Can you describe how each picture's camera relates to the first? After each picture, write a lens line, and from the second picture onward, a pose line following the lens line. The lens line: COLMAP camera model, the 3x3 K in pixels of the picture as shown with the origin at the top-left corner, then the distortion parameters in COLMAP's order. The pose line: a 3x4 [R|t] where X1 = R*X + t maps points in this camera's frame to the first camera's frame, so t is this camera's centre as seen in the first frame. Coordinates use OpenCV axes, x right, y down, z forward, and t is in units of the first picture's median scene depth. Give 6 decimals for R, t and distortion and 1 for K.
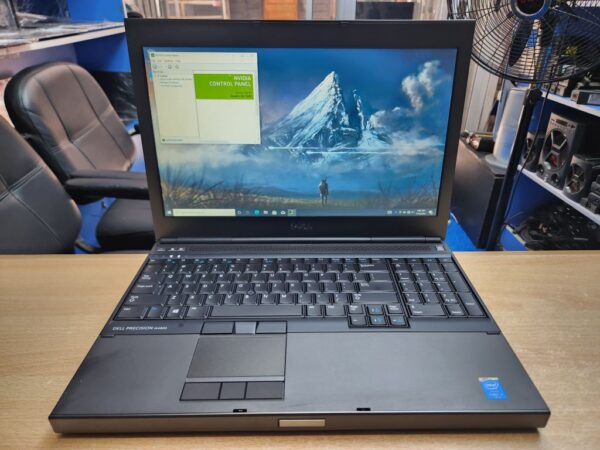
lens RADIAL K [[418.6, 0, 300.6], [0, 418.6, 241.0], [0, 0, 1]] dist [-0.001419, -0.018988]
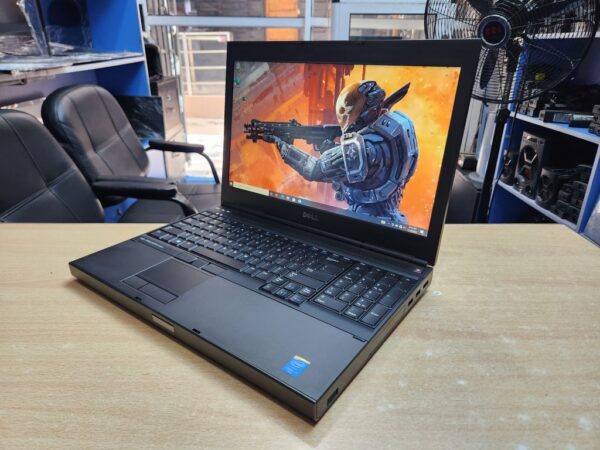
lens RADIAL K [[418.6, 0, 300.6], [0, 418.6, 241.0], [0, 0, 1]] dist [-0.001419, -0.018988]
pose [[0.999993, 0.003312, -0.001711, 0.009471], [-0.003424, 0.997516, -0.070361, 0.069685], [0.001474, 0.070366, 0.997520, -0.100300]]
